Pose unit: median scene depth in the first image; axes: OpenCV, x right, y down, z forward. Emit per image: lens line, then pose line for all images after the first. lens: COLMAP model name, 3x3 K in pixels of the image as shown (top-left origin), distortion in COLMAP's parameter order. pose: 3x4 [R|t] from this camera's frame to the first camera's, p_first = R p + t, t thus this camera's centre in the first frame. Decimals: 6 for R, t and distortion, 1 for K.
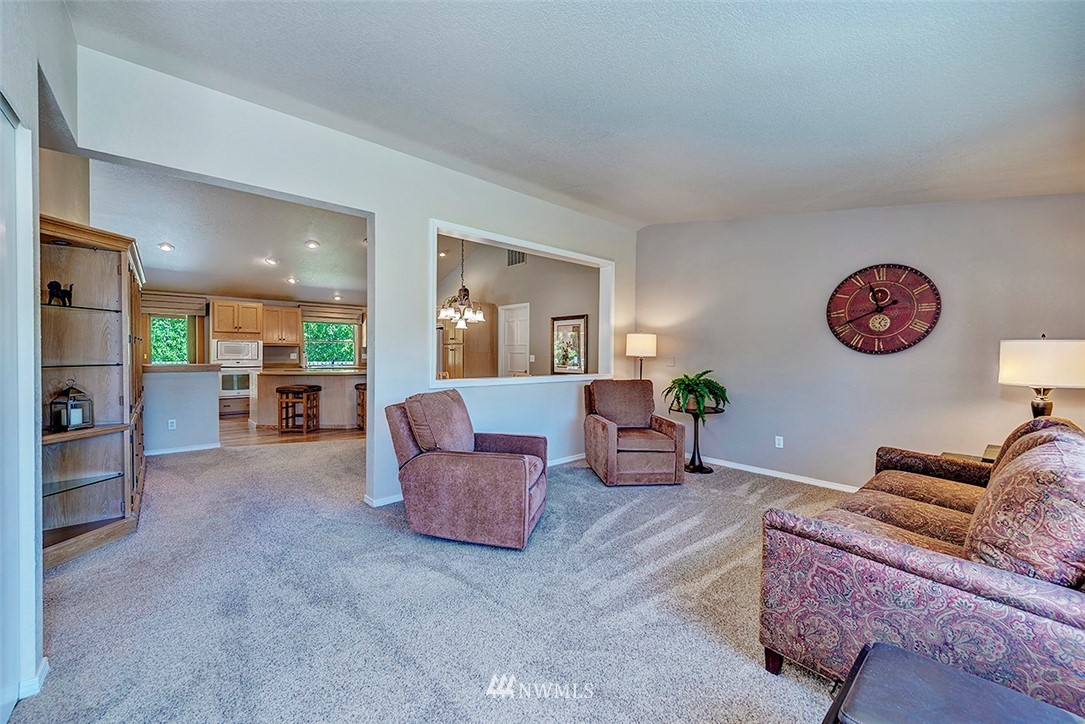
lens RADIAL K [[432.6, 0, 537.0], [0, 432.6, 363.6], [0, 0, 1]] dist [0.000809, -0.000436]
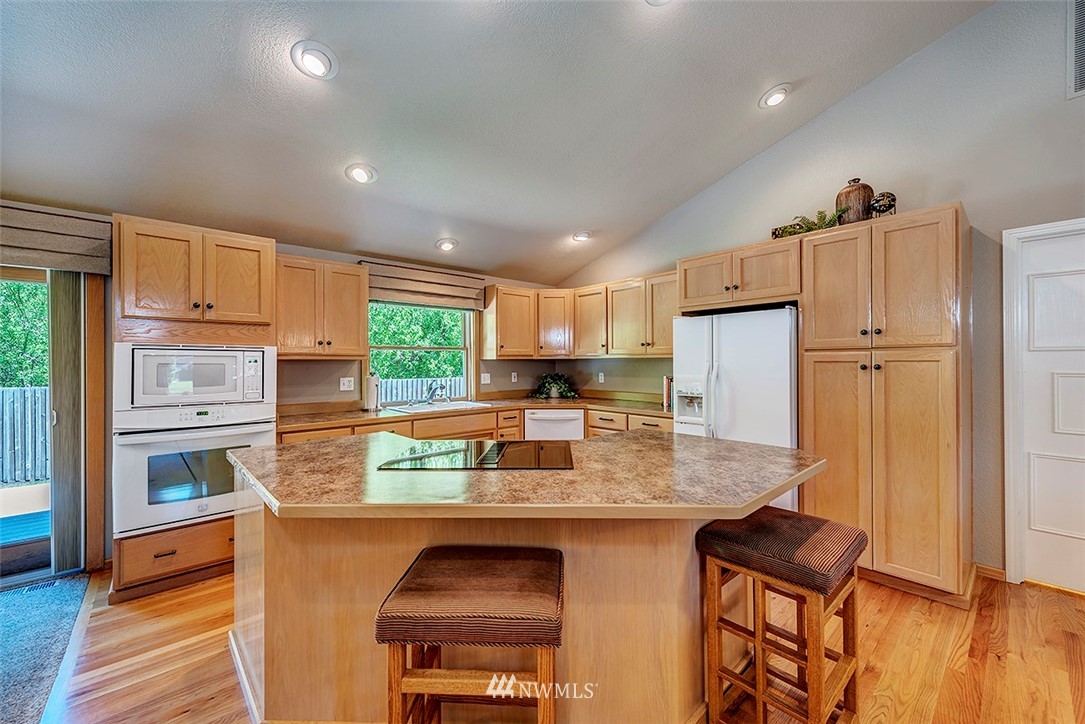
lens RADIAL K [[432.6, 0, 537.0], [0, 432.6, 363.6], [0, 0, 1]] dist [0.000809, -0.000436]
pose [[0.999944, -0.010573, 0.000566, -0.434822], [0.010581, 0.999809, -0.016460, -0.031409], [-0.000391, 0.016465, 0.999864, 0.668092]]
